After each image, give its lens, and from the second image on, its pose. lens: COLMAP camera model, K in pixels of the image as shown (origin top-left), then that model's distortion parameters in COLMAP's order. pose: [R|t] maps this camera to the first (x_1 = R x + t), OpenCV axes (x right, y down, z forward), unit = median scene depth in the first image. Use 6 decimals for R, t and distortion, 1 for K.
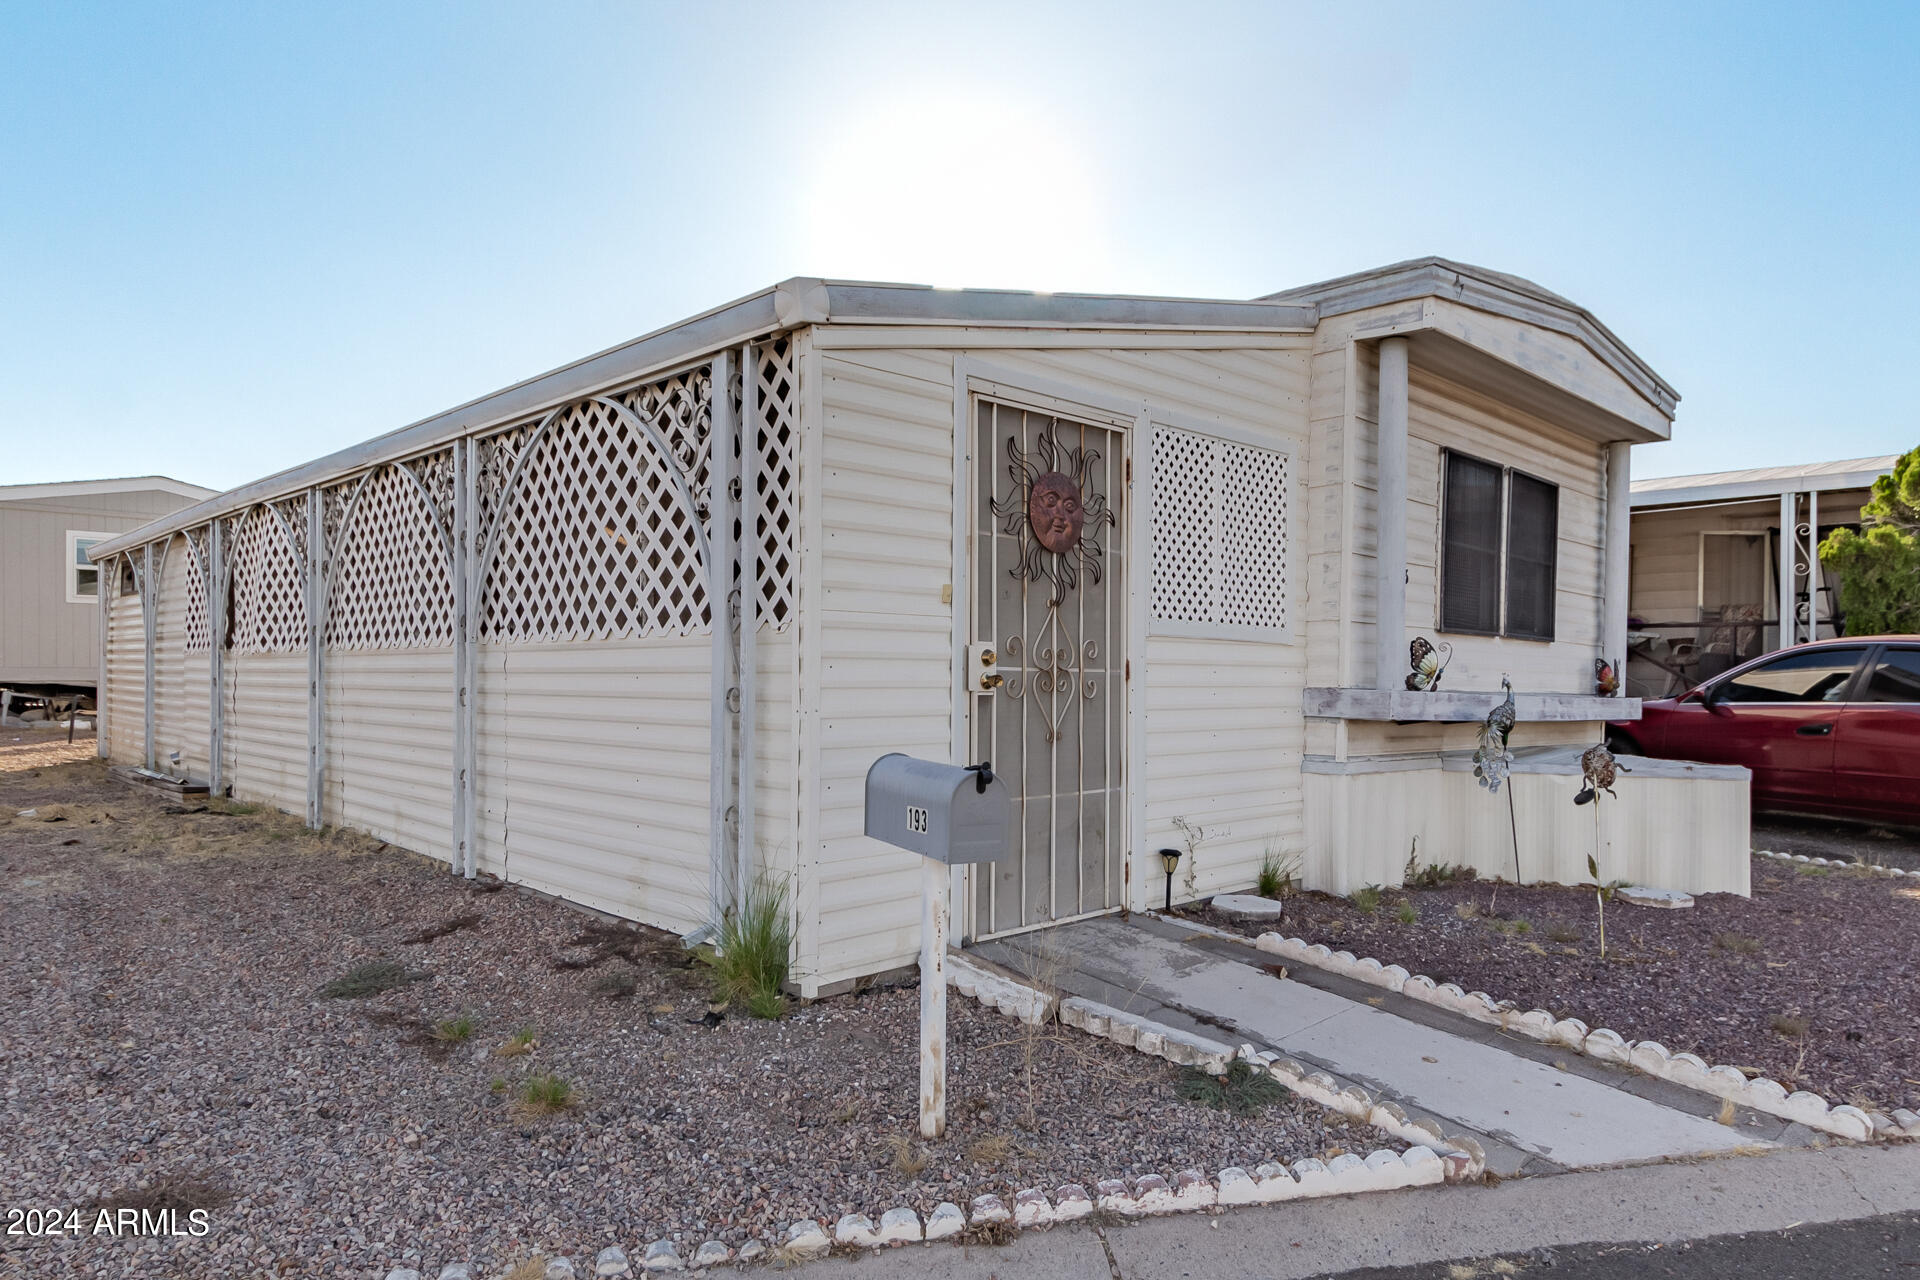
lens RADIAL K [[1187.5, 0, 1003.5], [0, 1187.5, 674.7], [0, 0, 1]] dist [-0.001624, 0.000063]
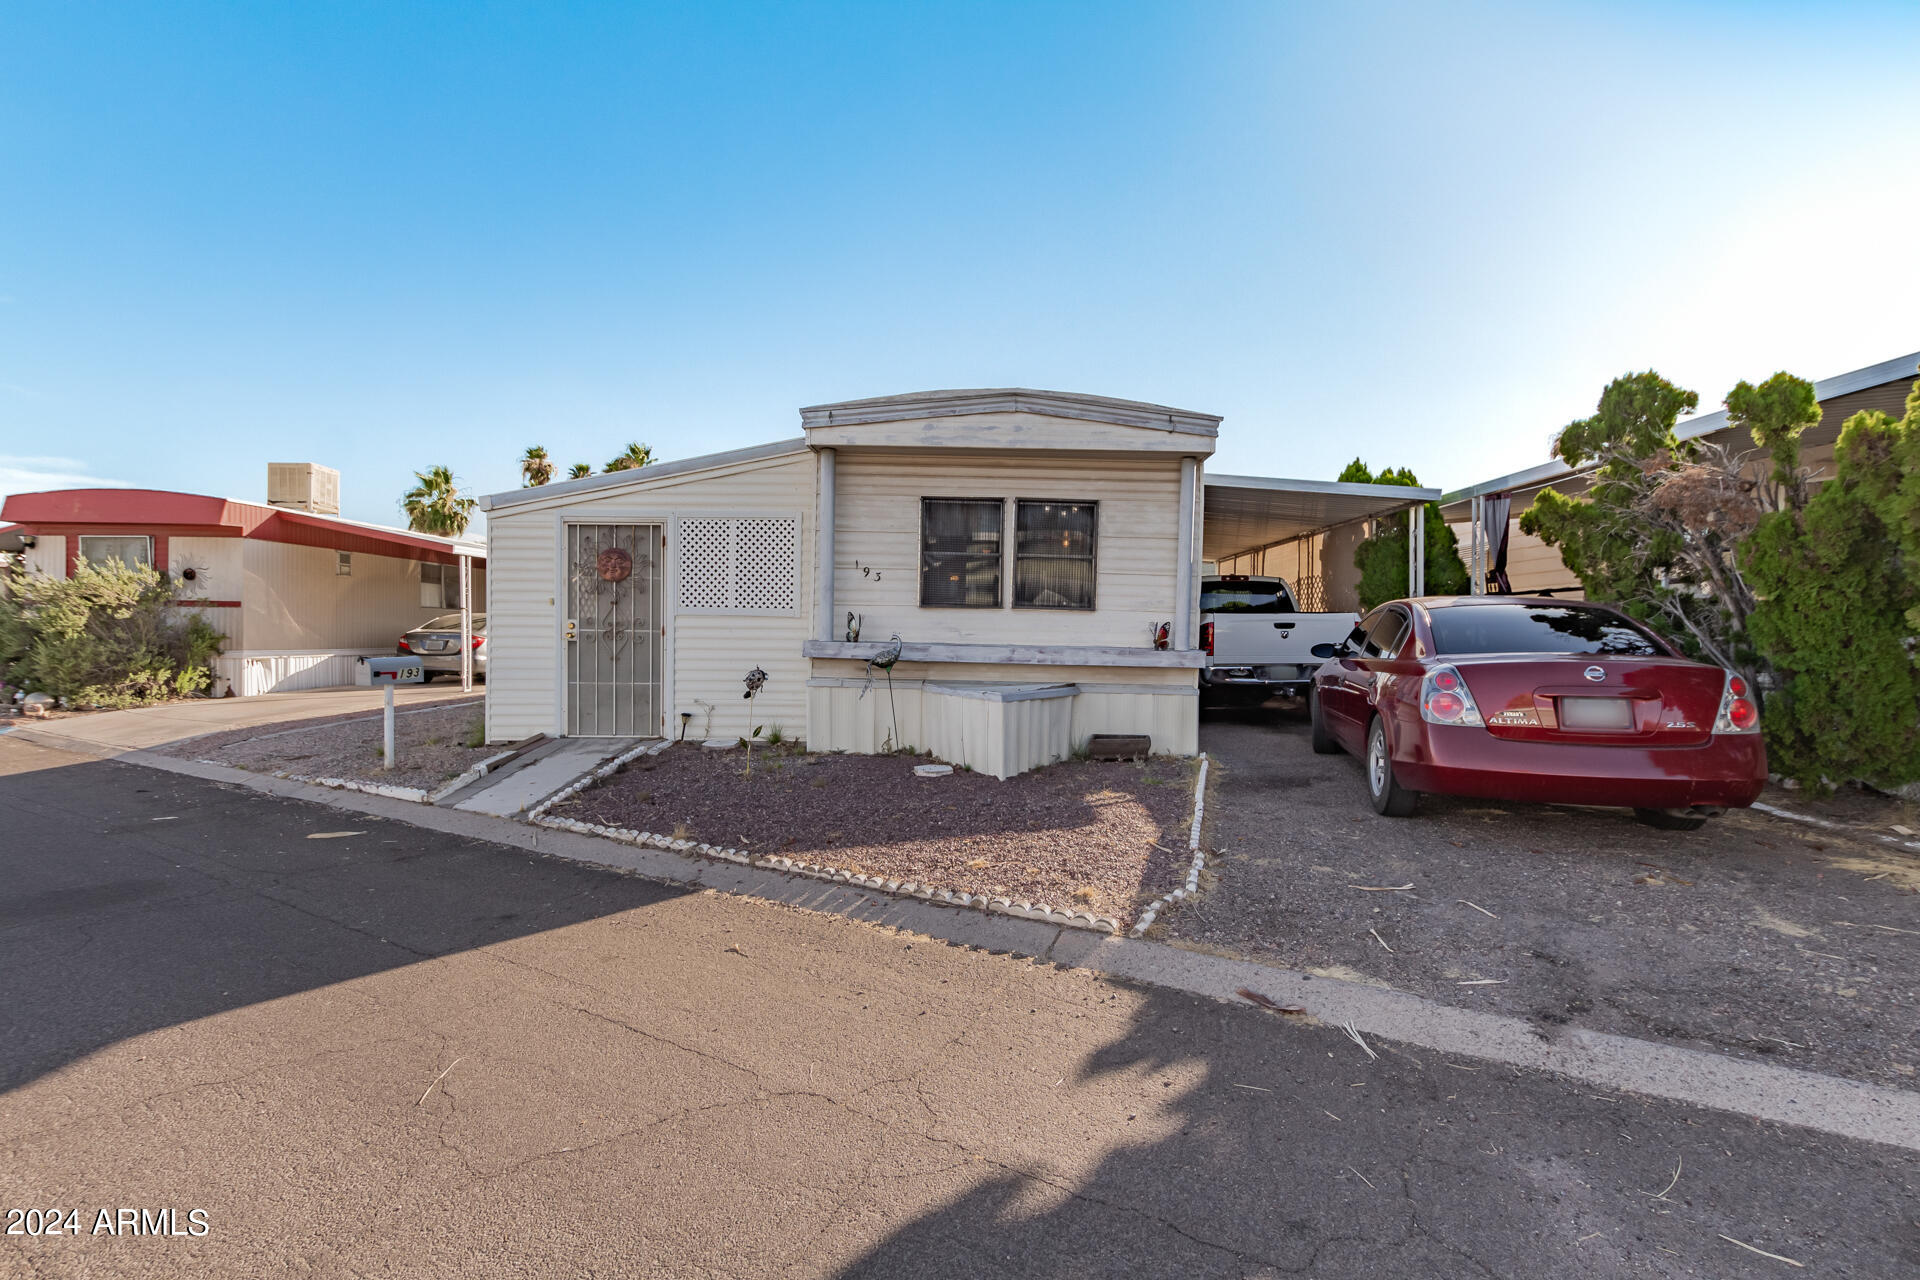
lens RADIAL K [[887.6, 0, 962.7], [0, 887.6, 641.5], [0, 0, 1]] dist [0.007593, -0.000795]
pose [[0.710630, 0.003965, -0.703555, 1.650516], [-0.004508, 0.999989, 0.001083, 0.011696], [0.703552, 0.002402, 0.710640, 0.202534]]
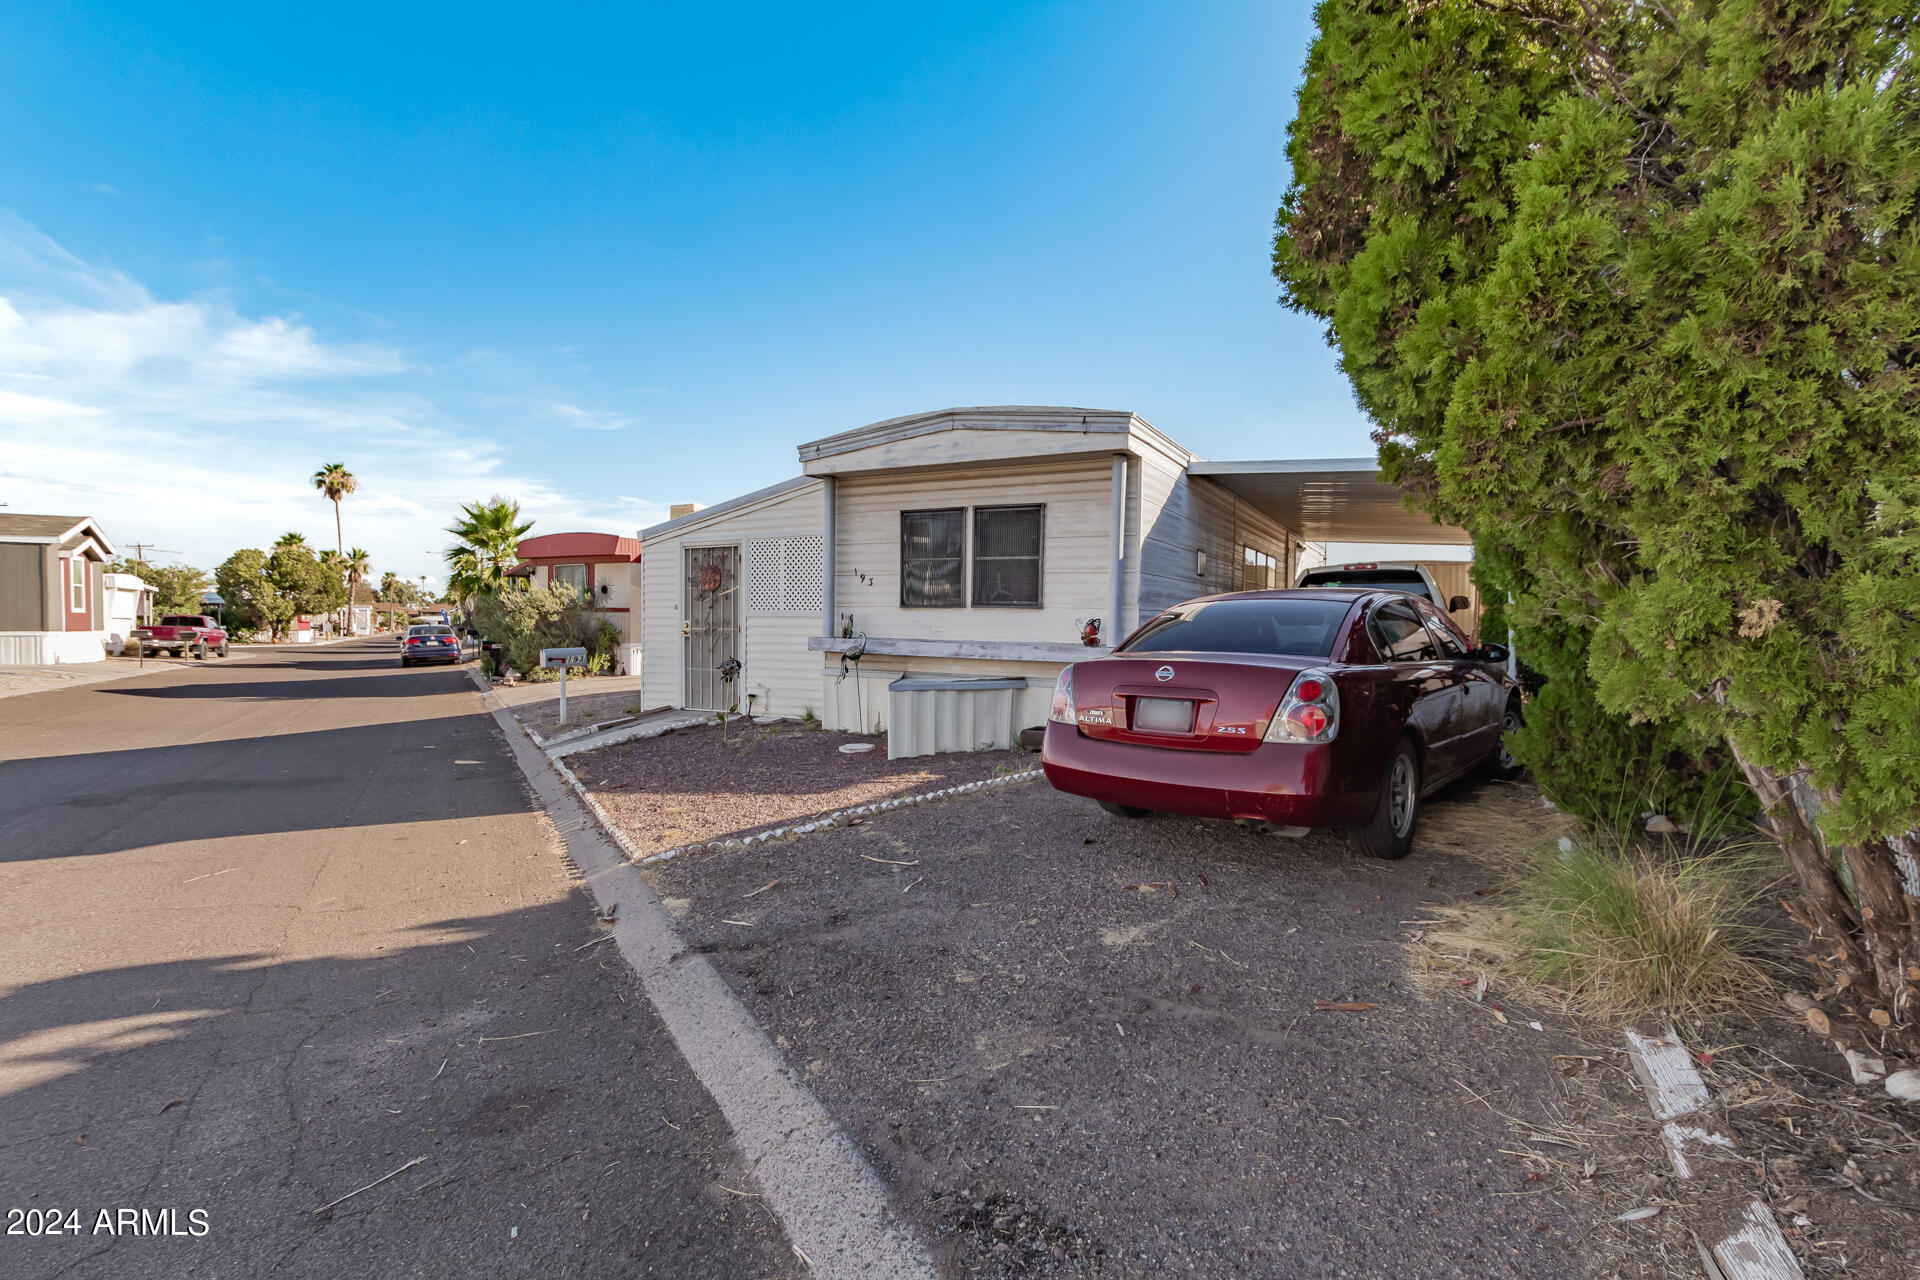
lens RADIAL K [[887.6, 0, 978.3], [0, 887.6, 638.6], [0, 0, 1]] dist [0.007593, -0.000795]
pose [[0.299185, 0.007202, -0.954168, 2.262510], [-0.003839, 0.999973, 0.006344, 0.003635], [0.954187, 0.001765, 0.299205, 0.890450]]
